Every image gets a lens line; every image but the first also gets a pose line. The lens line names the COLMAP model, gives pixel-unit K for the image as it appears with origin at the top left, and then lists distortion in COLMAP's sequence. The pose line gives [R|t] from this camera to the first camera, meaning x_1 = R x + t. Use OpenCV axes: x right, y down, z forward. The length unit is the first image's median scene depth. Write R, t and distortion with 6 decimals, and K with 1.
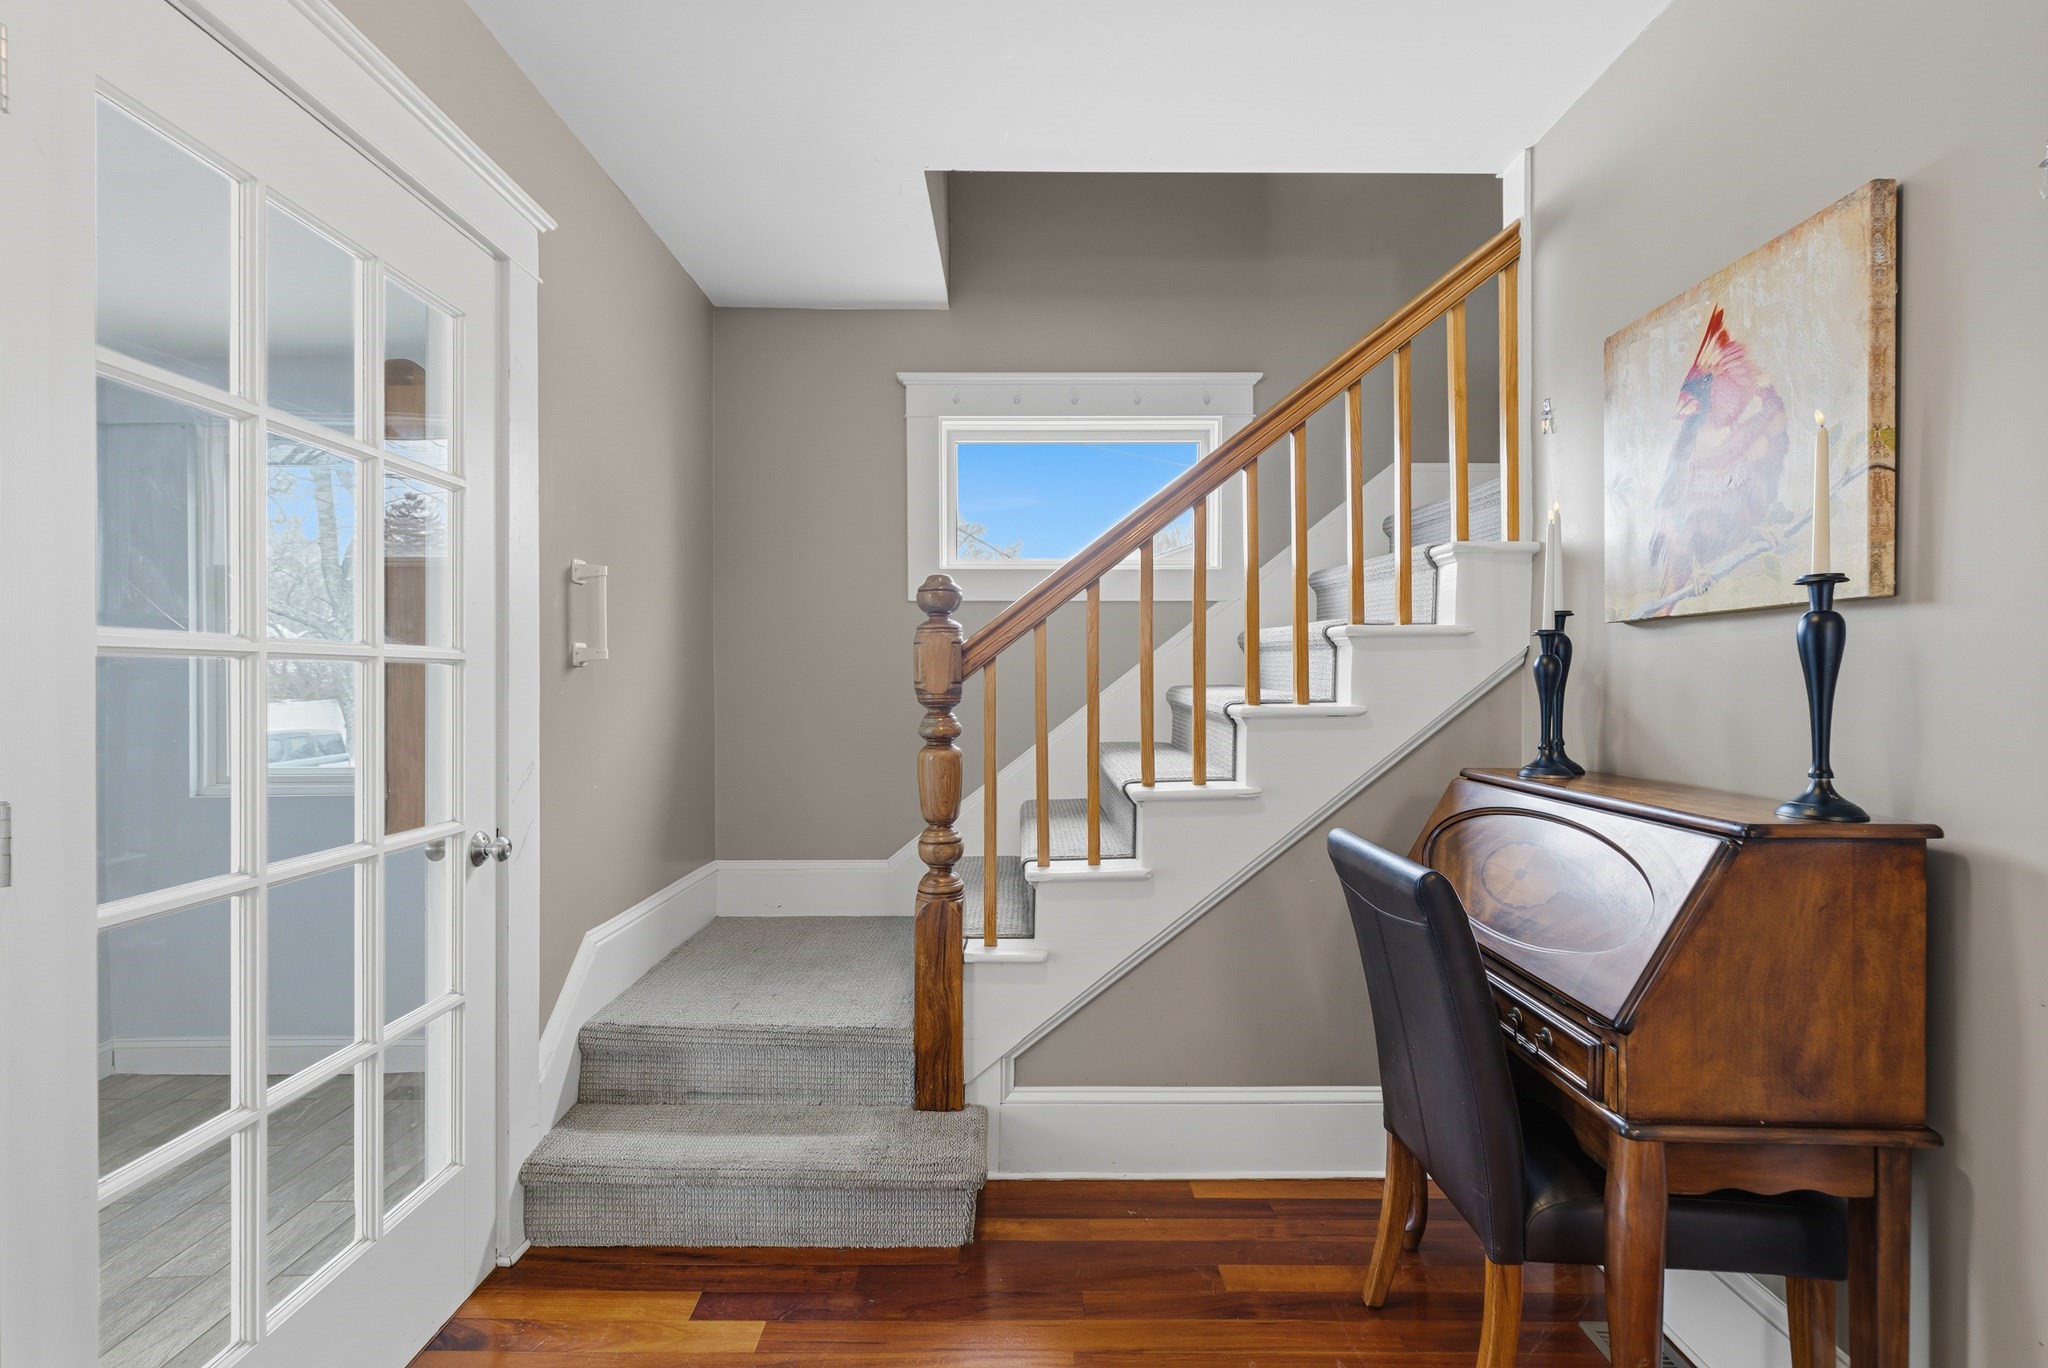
lens RADIAL K [[887.6, 0, 1021.8], [0, 887.6, 683.6], [0, 0, 1]] dist [0.003039, 0.001135]
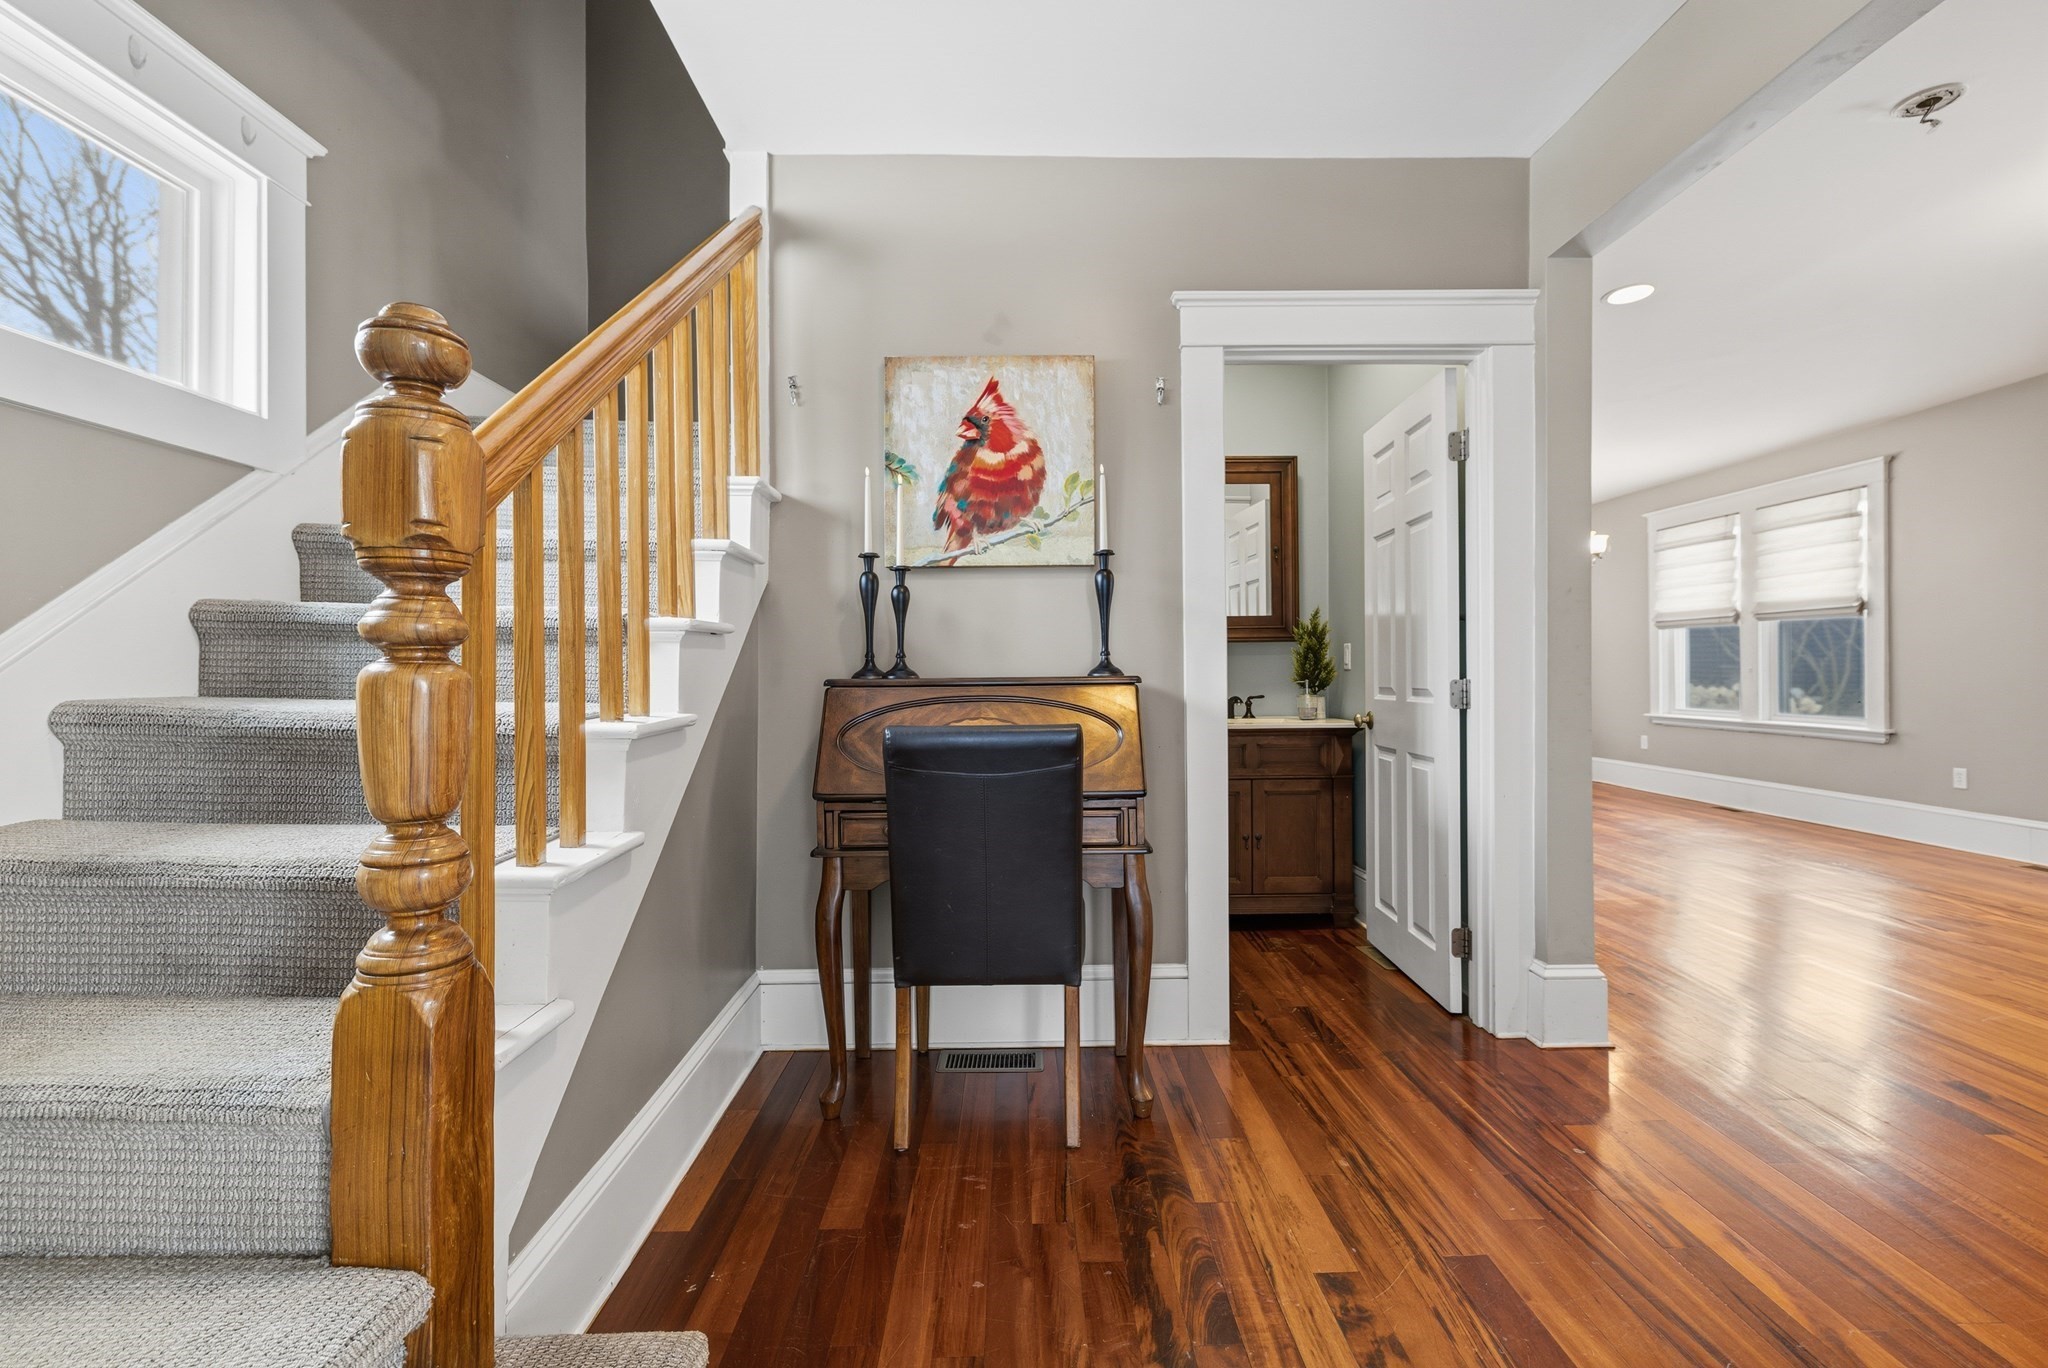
lens RADIAL K [[887.6, 0, 1022.2], [0, 887.6, 666.0], [0, 0, 1]] dist [0.003039, 0.001135]
pose [[-0.003129, 0.003839, 0.999988, -0.690328], [0.009331, 0.999949, -0.003810, 0.089510], [-0.999952, 0.009318, -0.003165, 0.798206]]
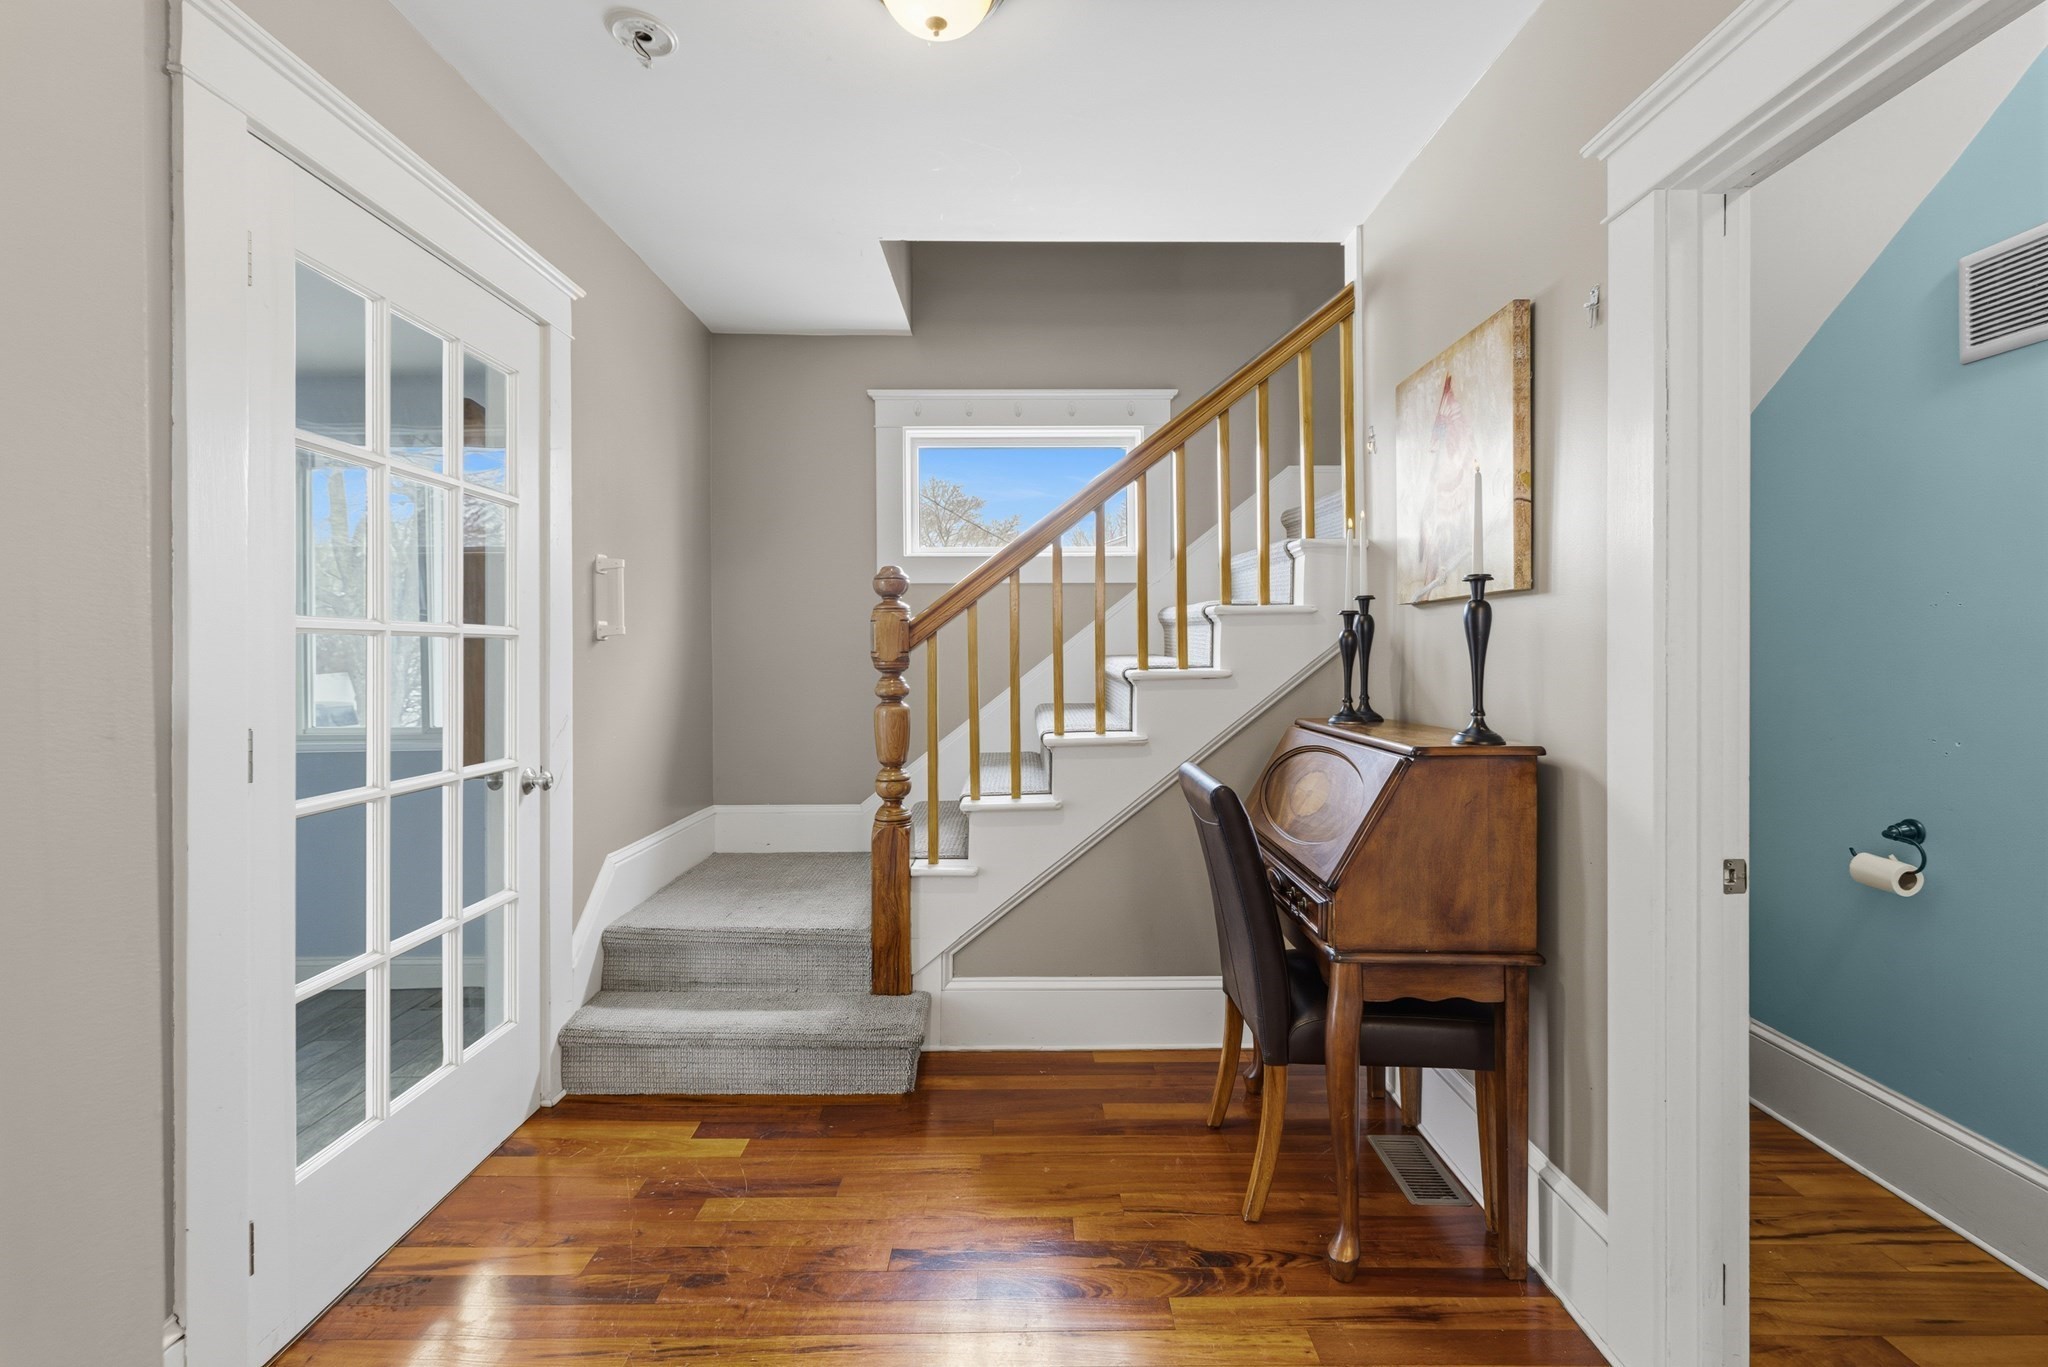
lens RADIAL K [[887.6, 0, 1027.6], [0, 887.6, 653.3], [0, 0, 1]] dist [0.003039, 0.001135]
pose [[0.999989, -0.002460, 0.004070, 0.110164], [0.002471, 0.999994, -0.002522, 0.004395], [-0.004064, 0.002532, 0.999989, -0.291646]]
